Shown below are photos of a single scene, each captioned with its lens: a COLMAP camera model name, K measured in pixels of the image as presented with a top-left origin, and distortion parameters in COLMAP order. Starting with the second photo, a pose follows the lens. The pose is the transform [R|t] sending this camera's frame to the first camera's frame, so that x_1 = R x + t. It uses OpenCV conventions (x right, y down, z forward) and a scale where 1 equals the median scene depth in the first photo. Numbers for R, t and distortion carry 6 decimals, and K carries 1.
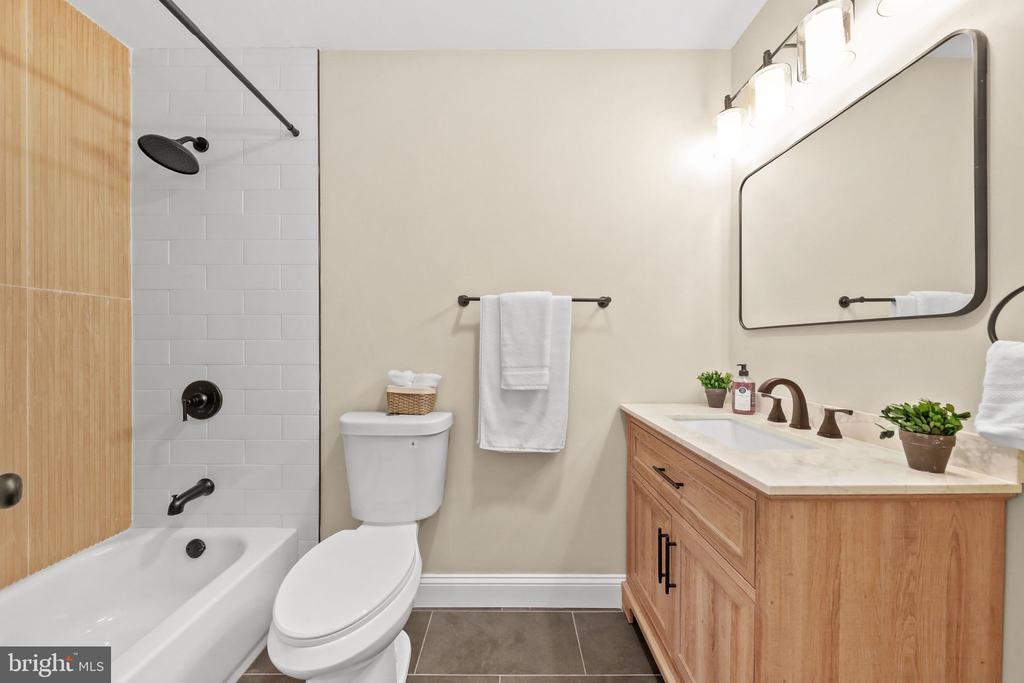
lens RADIAL K [[370.8, 0, 515.3], [0, 370.8, 347.2], [0, 0, 1]] dist [0.001545, -0.000510]
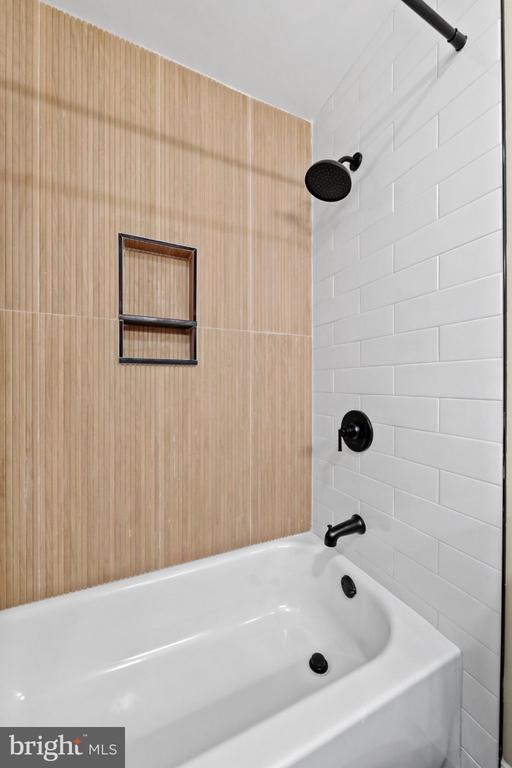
lens RADIAL K [[285.9, 0, 257.0], [0, 285.9, 384.0], [0, 0, 1]] dist [-0.005561, 0.000016]
pose [[0.409763, -0.001624, -0.912191, -0.300924], [-0.007409, 0.999960, -0.005108, 0.029452], [0.912162, 0.008851, 0.409734, 0.500995]]
